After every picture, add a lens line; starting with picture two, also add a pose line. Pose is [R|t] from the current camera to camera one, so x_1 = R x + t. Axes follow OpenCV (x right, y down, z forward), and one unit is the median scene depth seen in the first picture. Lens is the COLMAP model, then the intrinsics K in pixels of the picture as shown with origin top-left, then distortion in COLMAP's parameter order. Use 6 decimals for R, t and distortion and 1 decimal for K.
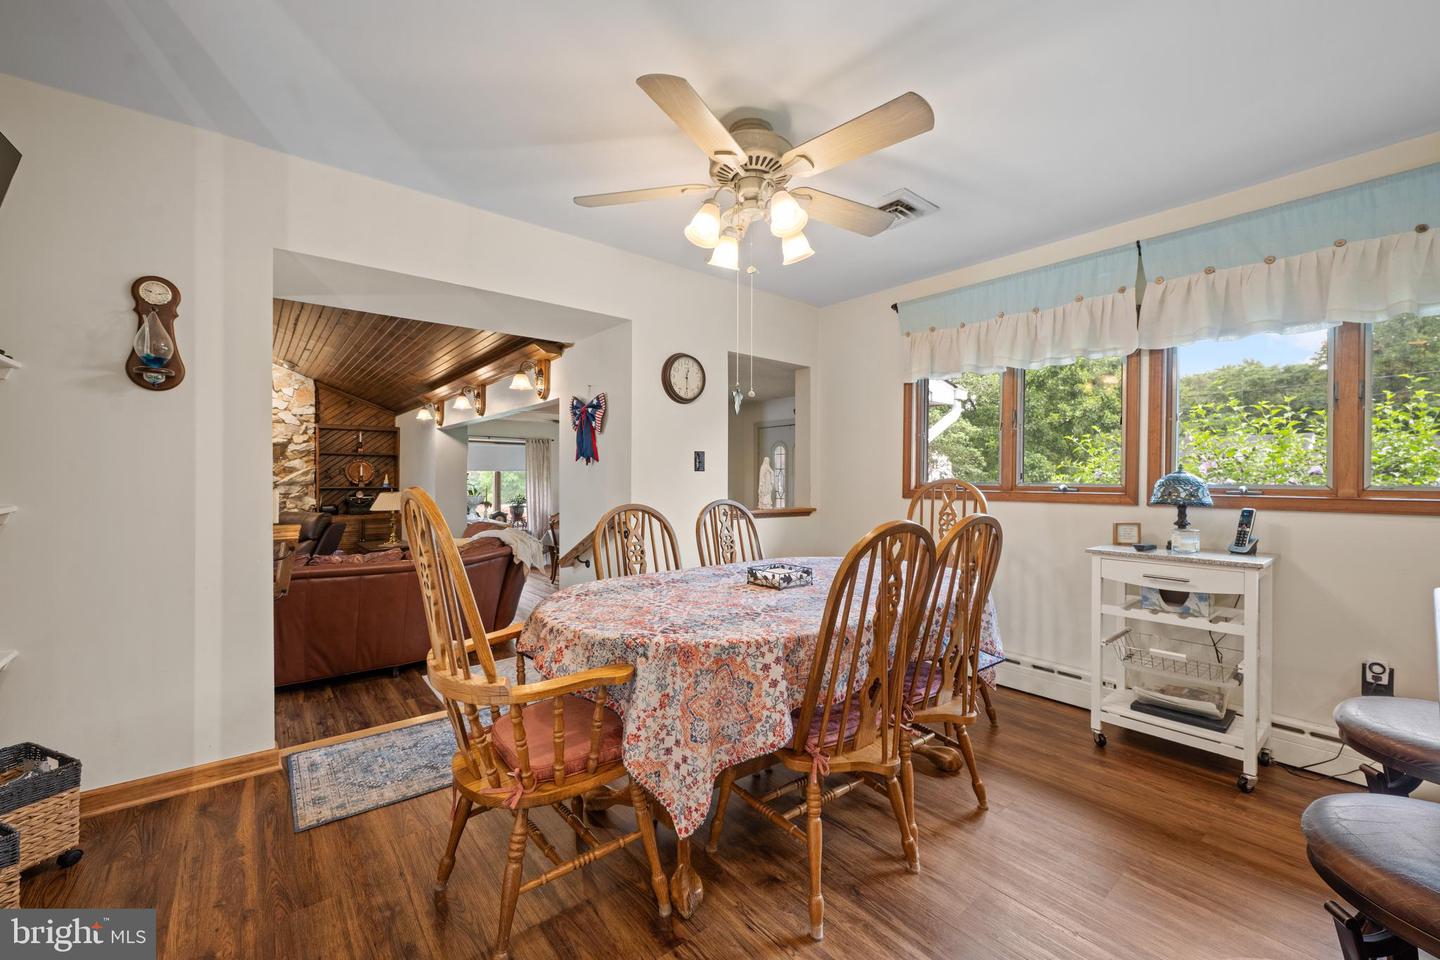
lens RADIAL K [[579.5, 0, 718.1], [0, 579.5, 477.0], [0, 0, 1]] dist [-0.000662, -0.000352]
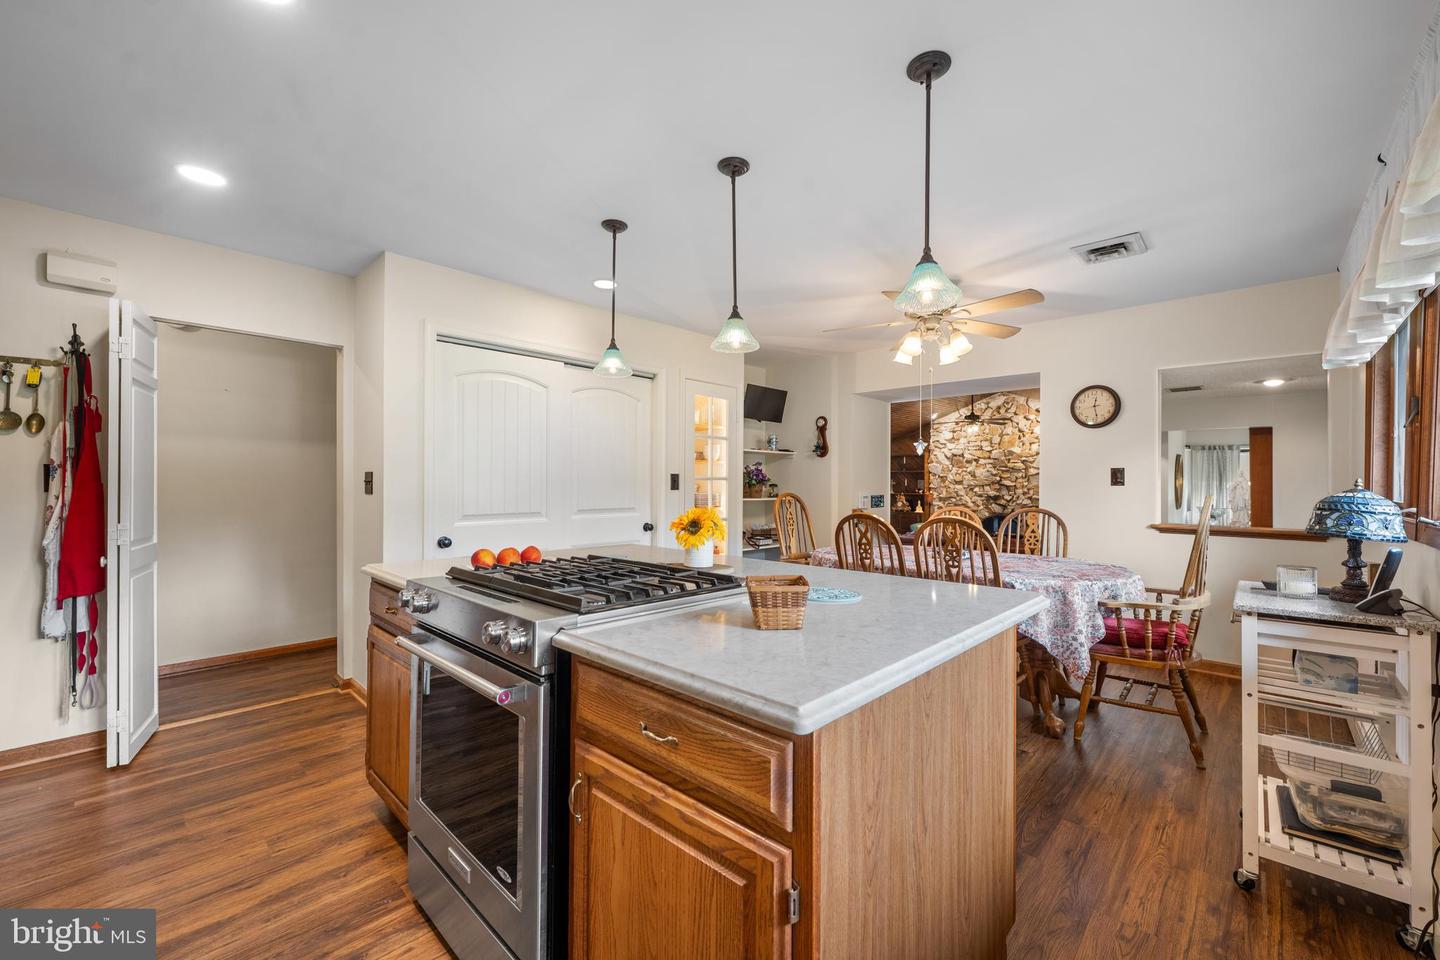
lens RADIAL K [[579.5, 0, 723.5], [0, 579.5, 482.2], [0, 0, 1]] dist [-0.000662, -0.000352]
pose [[0.129078, -0.004984, -0.991622, 0.595071], [-0.003814, 0.999977, -0.005523, -0.003236], [0.991627, 0.004495, 0.129056, 0.055426]]
